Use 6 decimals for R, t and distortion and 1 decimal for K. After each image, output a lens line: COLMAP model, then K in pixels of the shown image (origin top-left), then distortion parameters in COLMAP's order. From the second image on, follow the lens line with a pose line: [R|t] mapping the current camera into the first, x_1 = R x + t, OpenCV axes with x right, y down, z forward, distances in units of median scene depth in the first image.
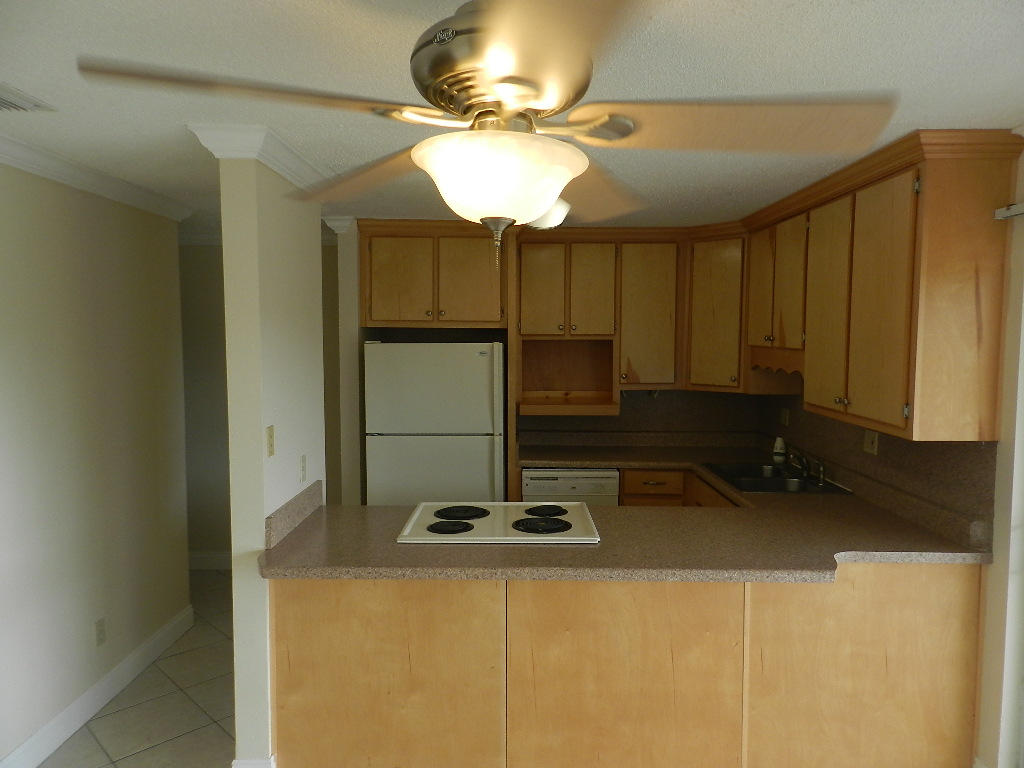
lens RADIAL K [[700.3, 0, 513.0], [0, 700.3, 387.6], [0, 0, 1]] dist [0.019620, -0.001758]
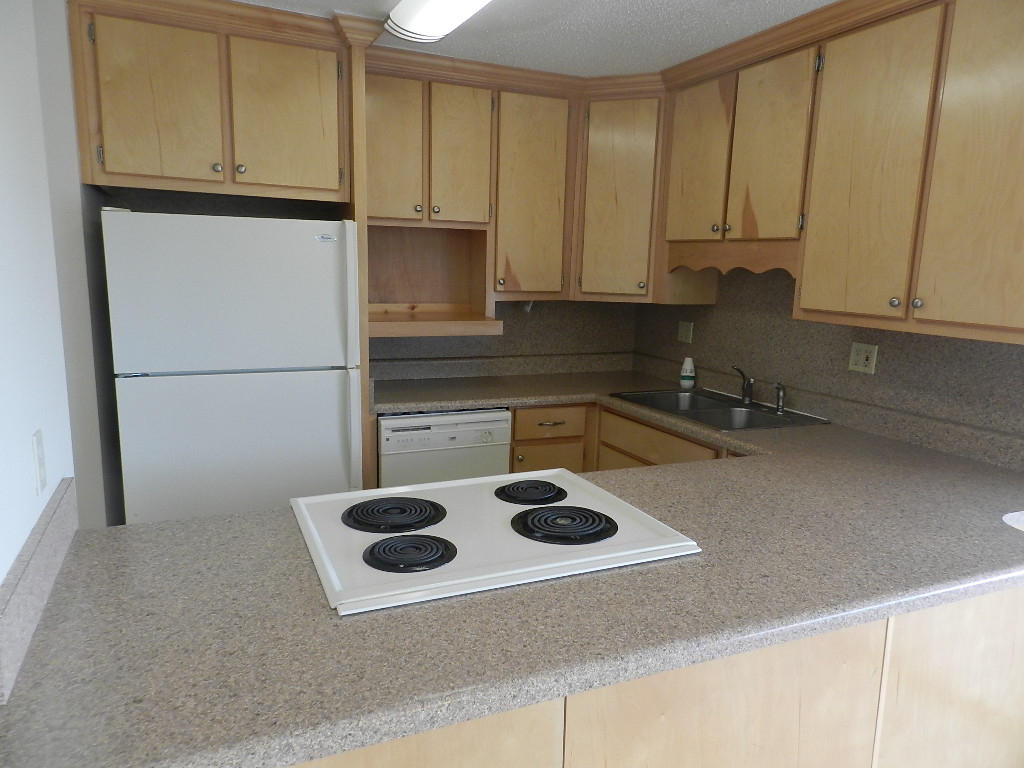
lens RADIAL K [[700.3, 0, 513.0], [0, 700.3, 387.6], [0, 0, 1]] dist [0.019620, -0.001758]
pose [[0.911337, -0.050807, 0.408515, -0.145621], [0.008317, 0.994424, 0.105124, 0.018371], [-0.411578, -0.092406, 0.906678, 0.341661]]
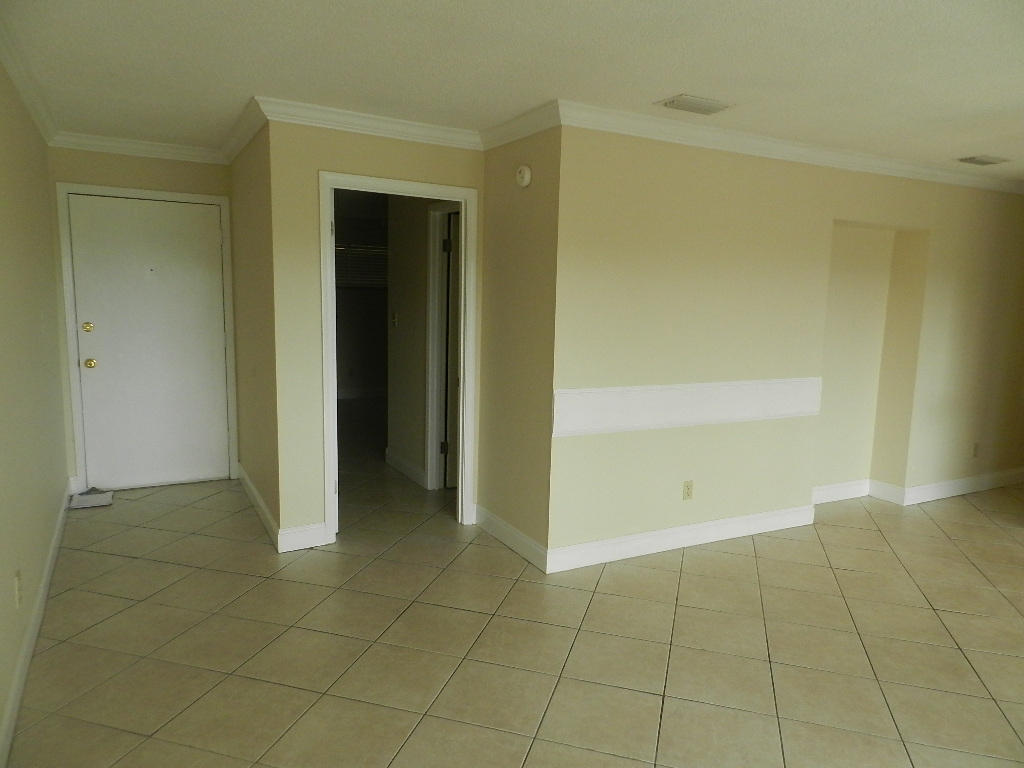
lens RADIAL K [[700.3, 0, 513.0], [0, 700.3, 387.6], [0, 0, 1]] dist [0.019620, -0.001758]
pose [[0.479991, 0.129812, -0.867616, 0.261235], [-0.092487, 0.990968, 0.097101, 0.096883], [0.872384, 0.033636, 0.487662, -0.620305]]
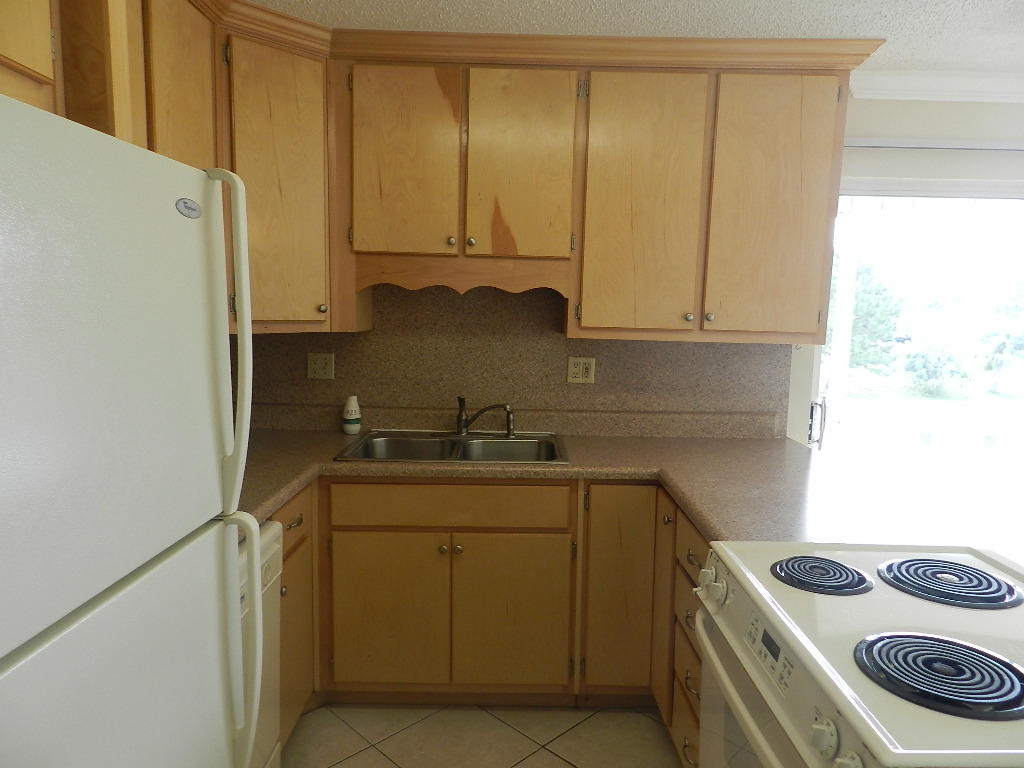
lens RADIAL K [[700.3, 0, 513.0], [0, 700.3, 387.6], [0, 0, 1]] dist [0.019620, -0.001758]
pose [[-0.000687, -0.117796, 0.993038, -0.282099], [0.057376, 0.991397, 0.117641, -0.006589], [-0.998352, 0.057057, 0.006078, 0.852243]]
